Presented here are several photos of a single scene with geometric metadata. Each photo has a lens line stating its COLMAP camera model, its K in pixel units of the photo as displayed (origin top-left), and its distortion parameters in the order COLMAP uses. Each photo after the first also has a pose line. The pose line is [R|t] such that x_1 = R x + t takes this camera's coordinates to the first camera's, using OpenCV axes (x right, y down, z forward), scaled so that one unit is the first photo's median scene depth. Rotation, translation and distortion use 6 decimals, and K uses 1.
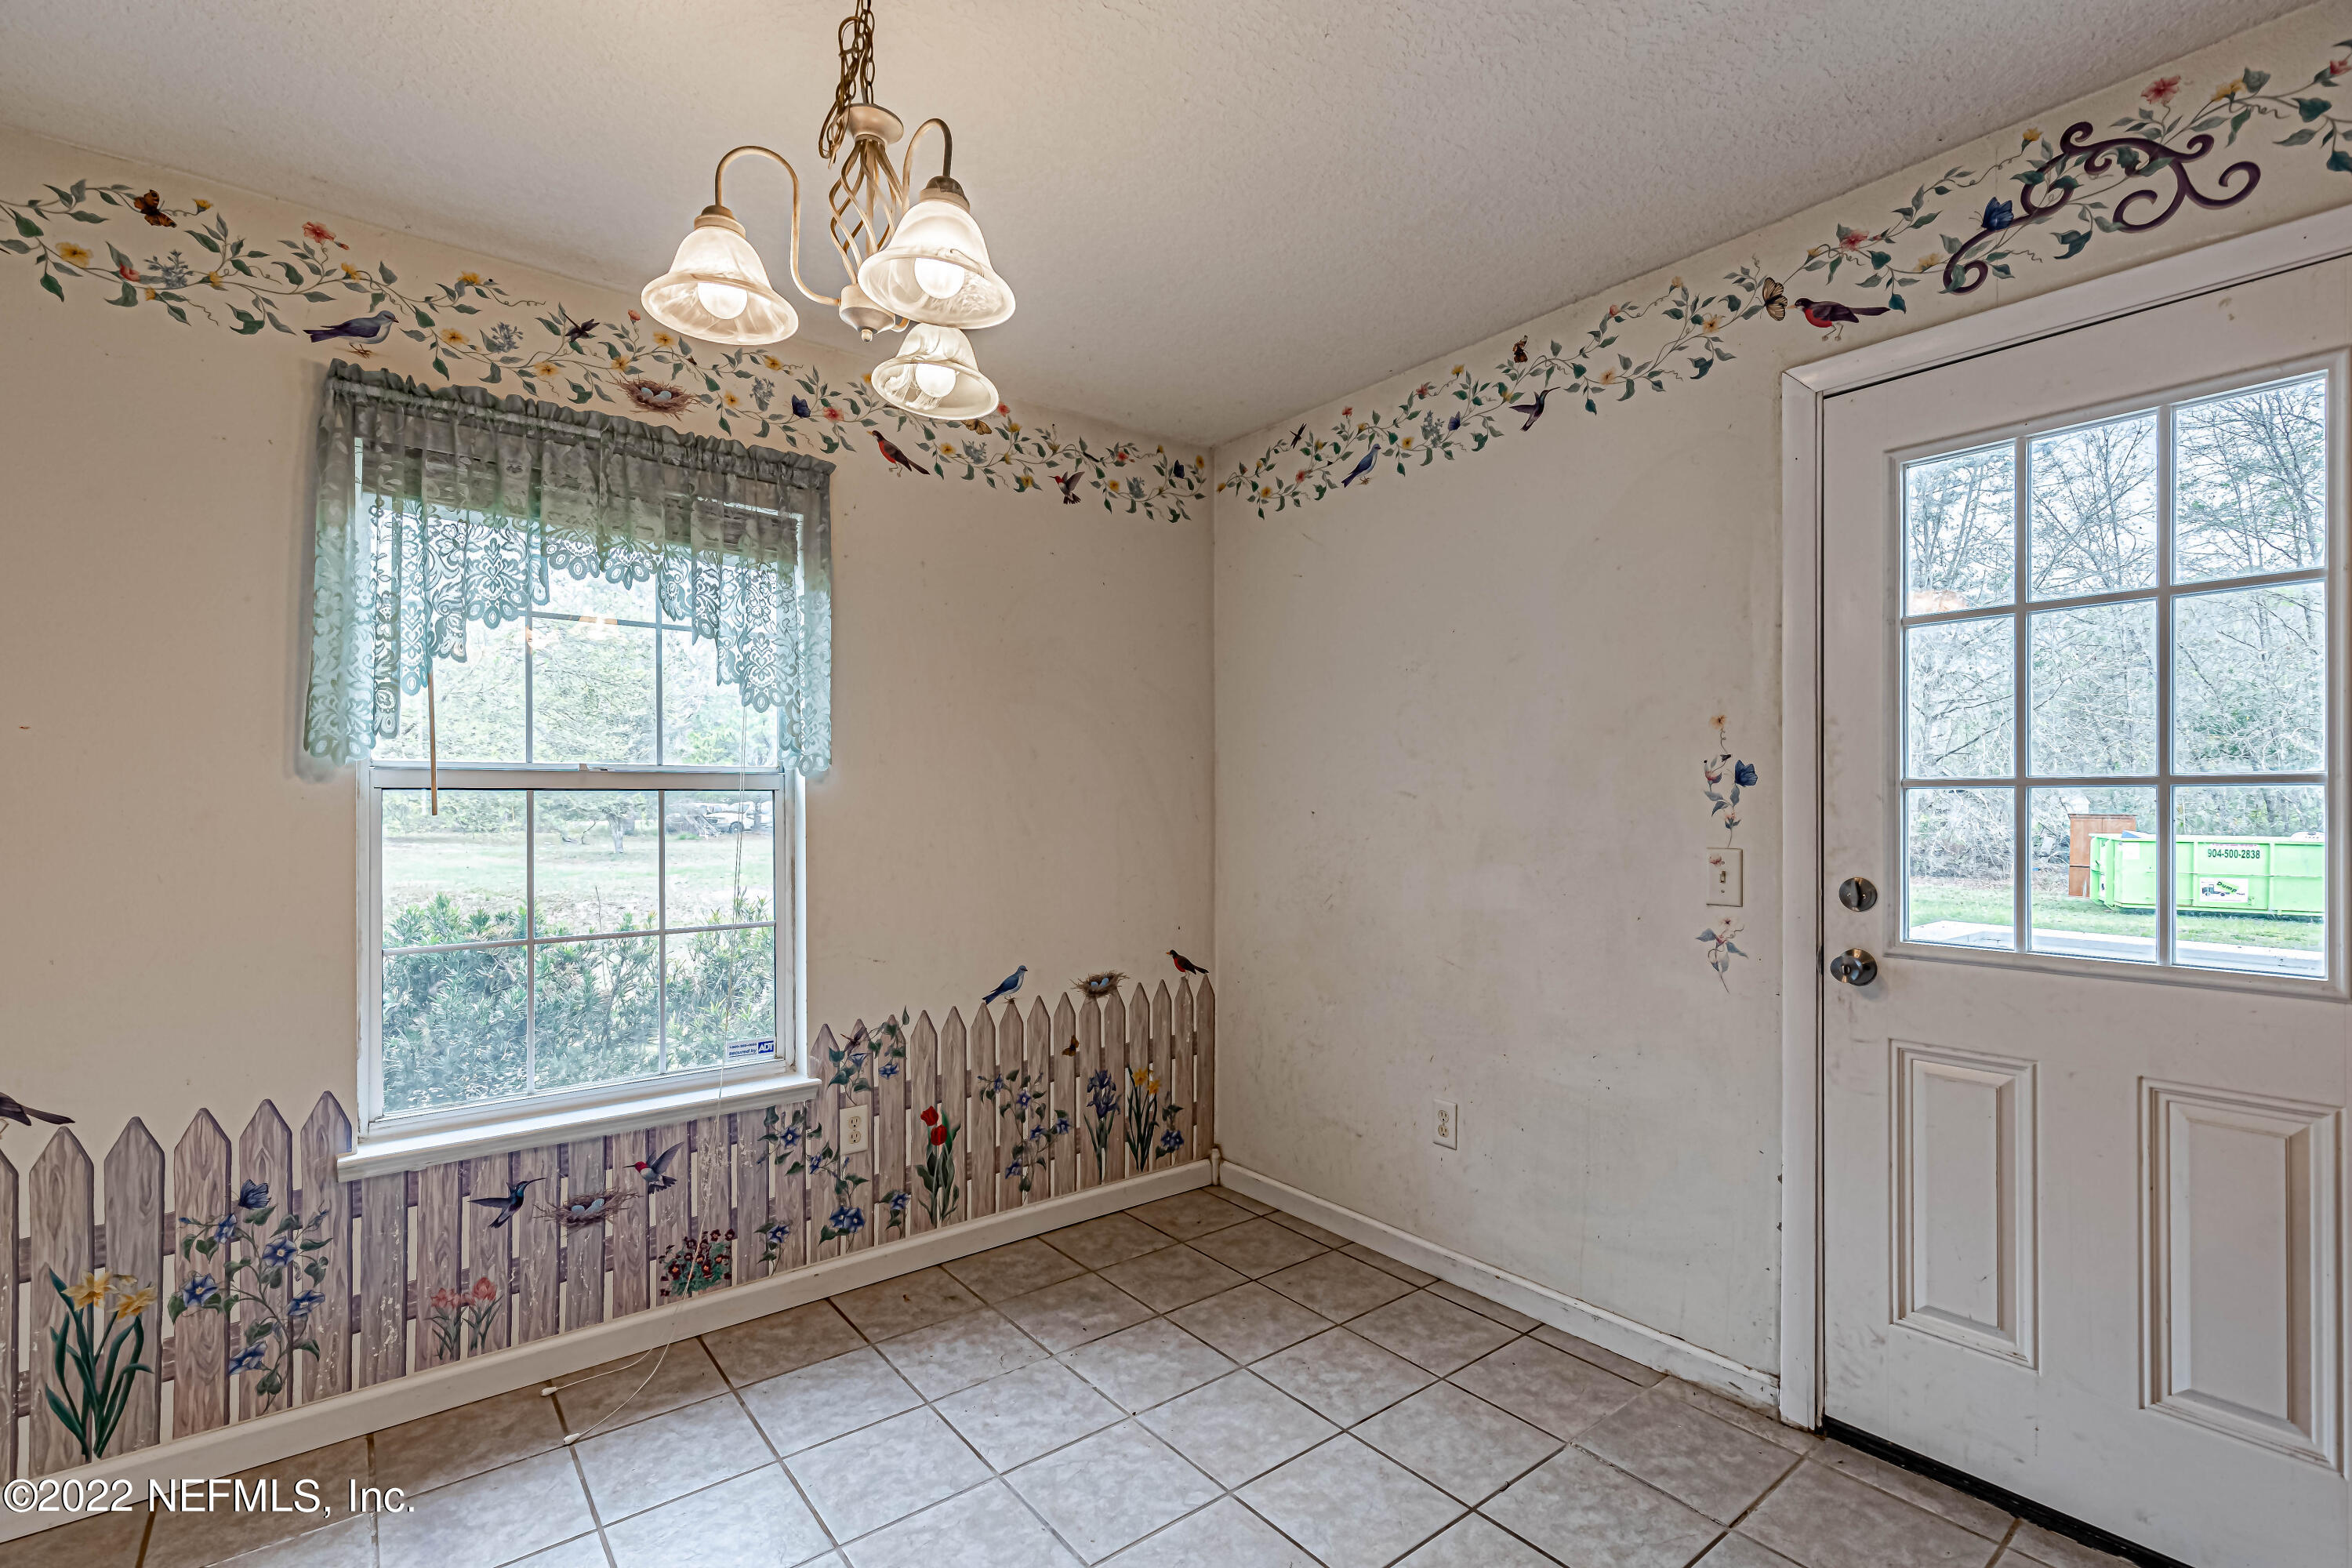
lens RADIAL K [[1051.2, 0, 1145.7], [0, 1051.2, 813.7], [0, 0, 1]] dist [0.001793, -0.001049]
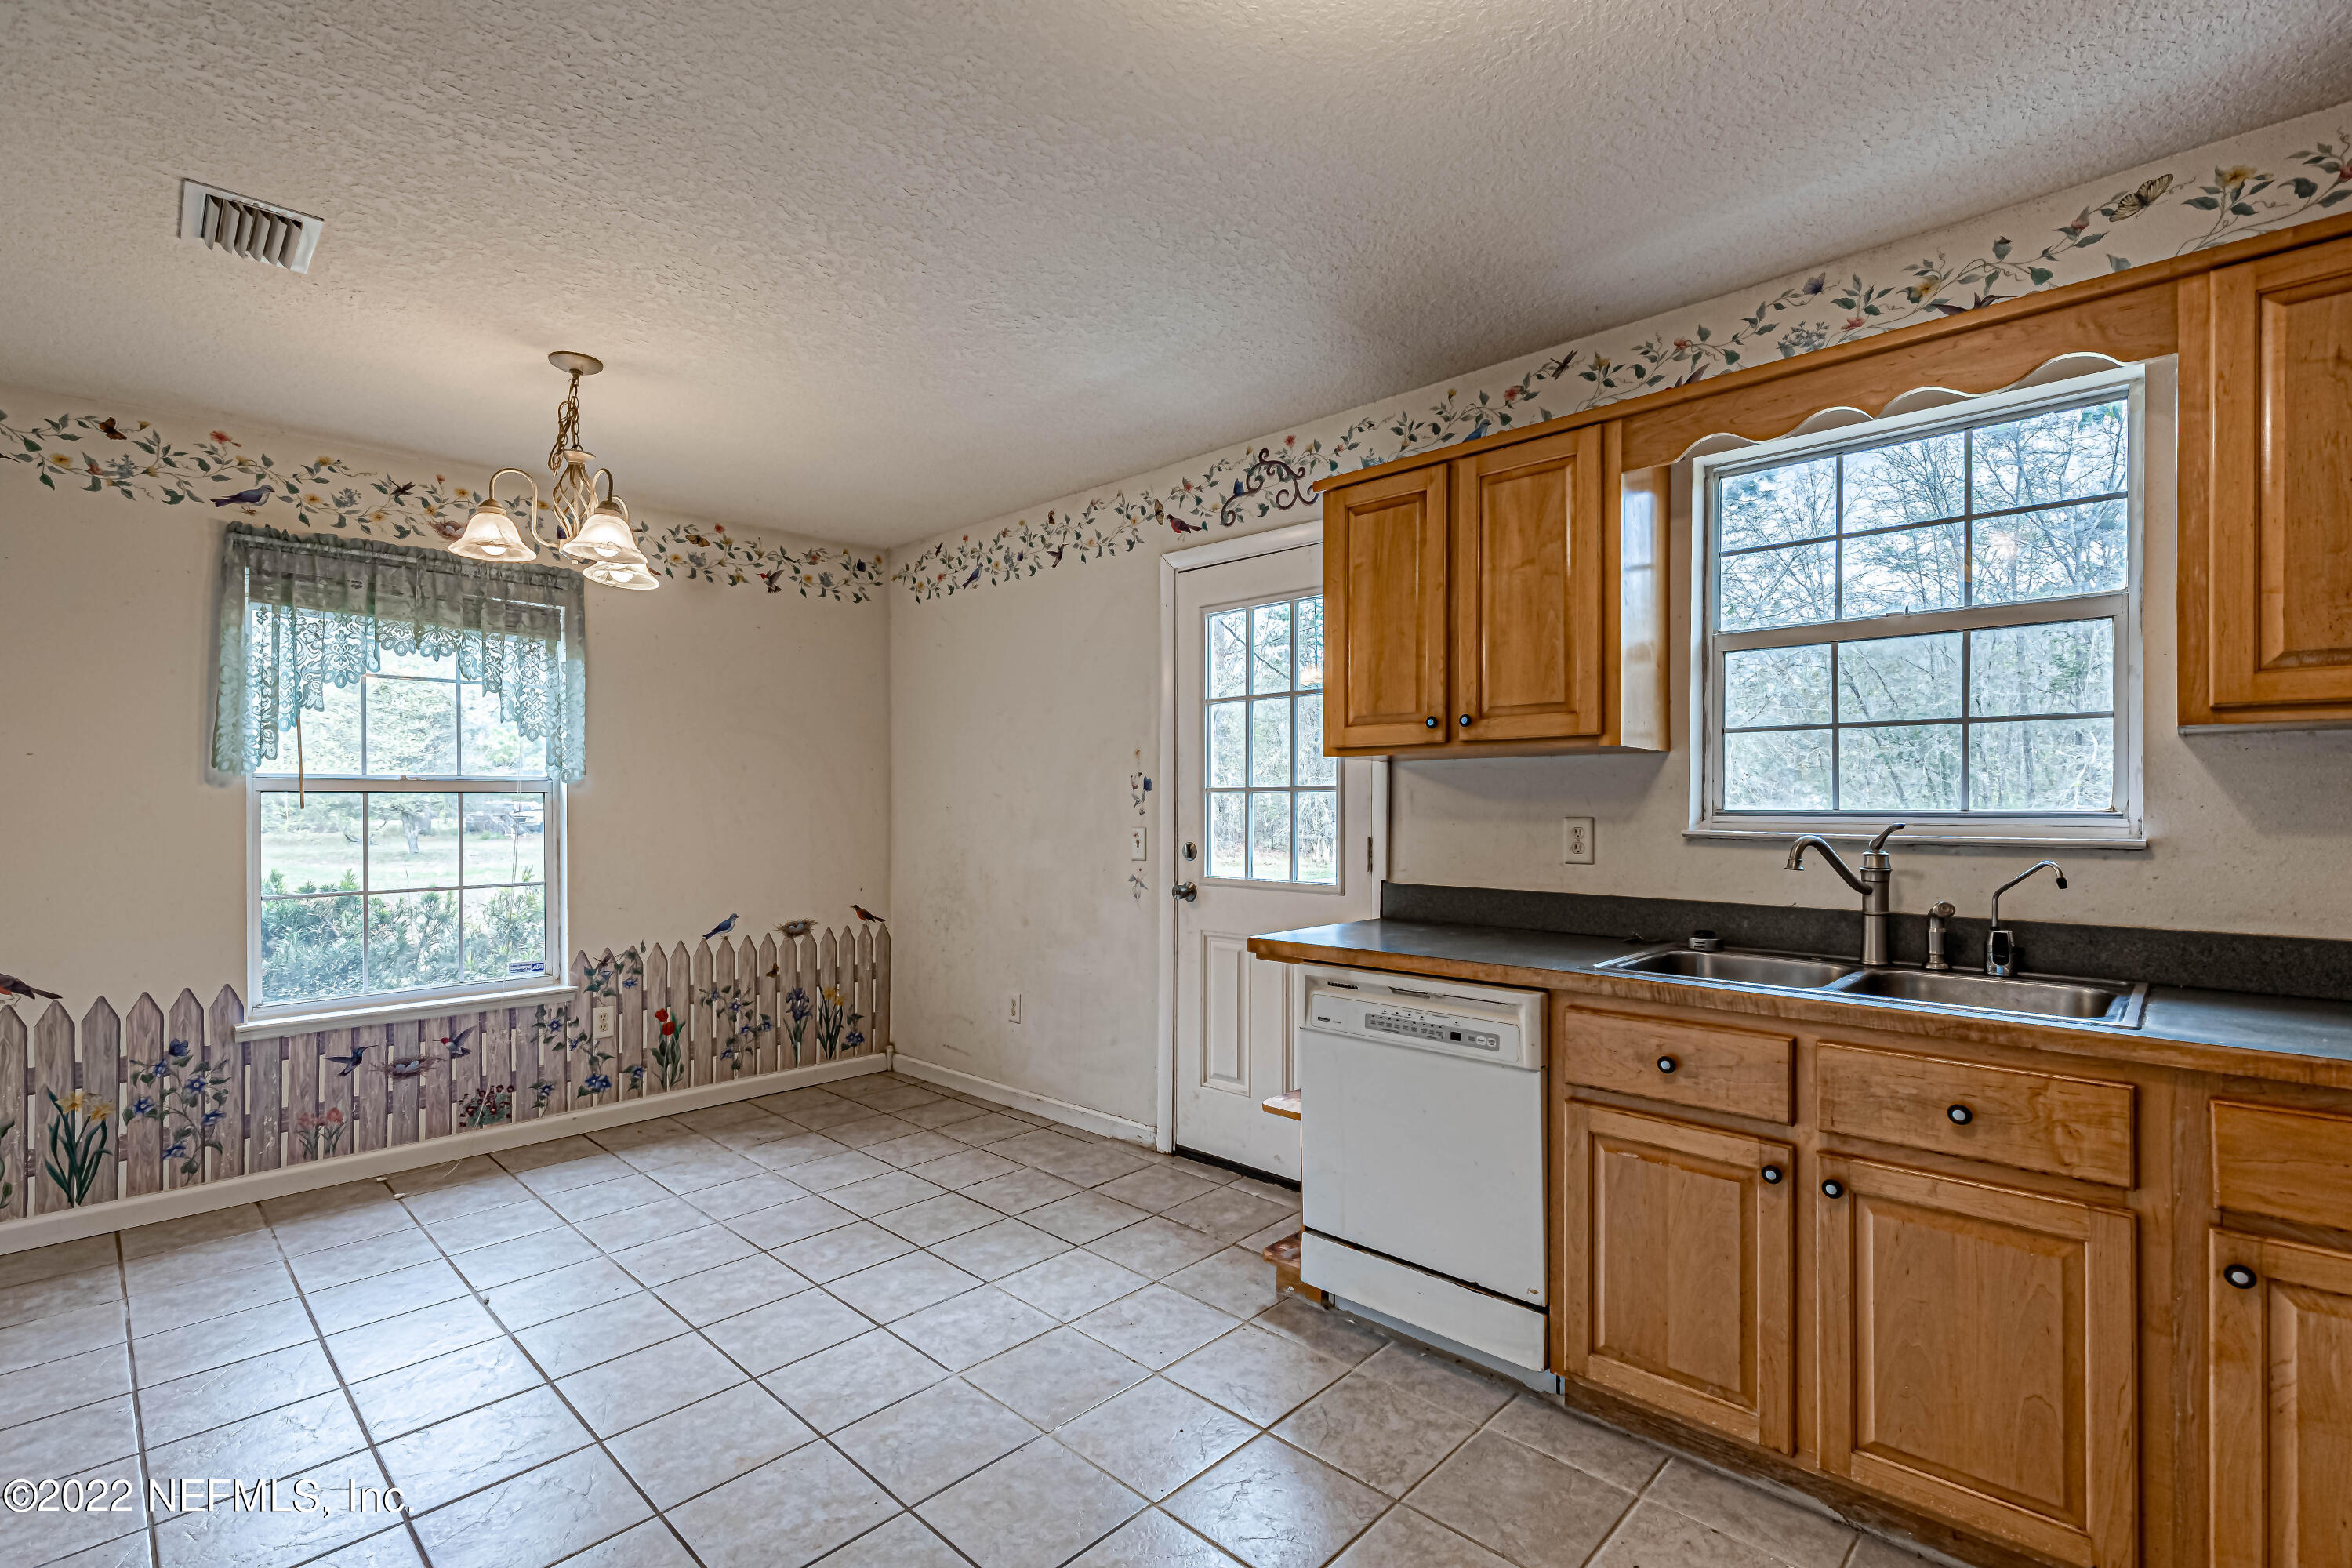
lens RADIAL K [[1069.5, 0, 1184.9], [0, 1069.5, 809.7], [0, 0, 1]] dist [-0.000248, -0.000115]
pose [[0.986673, -0.001531, 0.162707, 0.327535], [0.002049, 0.999993, -0.003021, 0.009651], [-0.162701, 0.003315, 0.986670, -0.708472]]
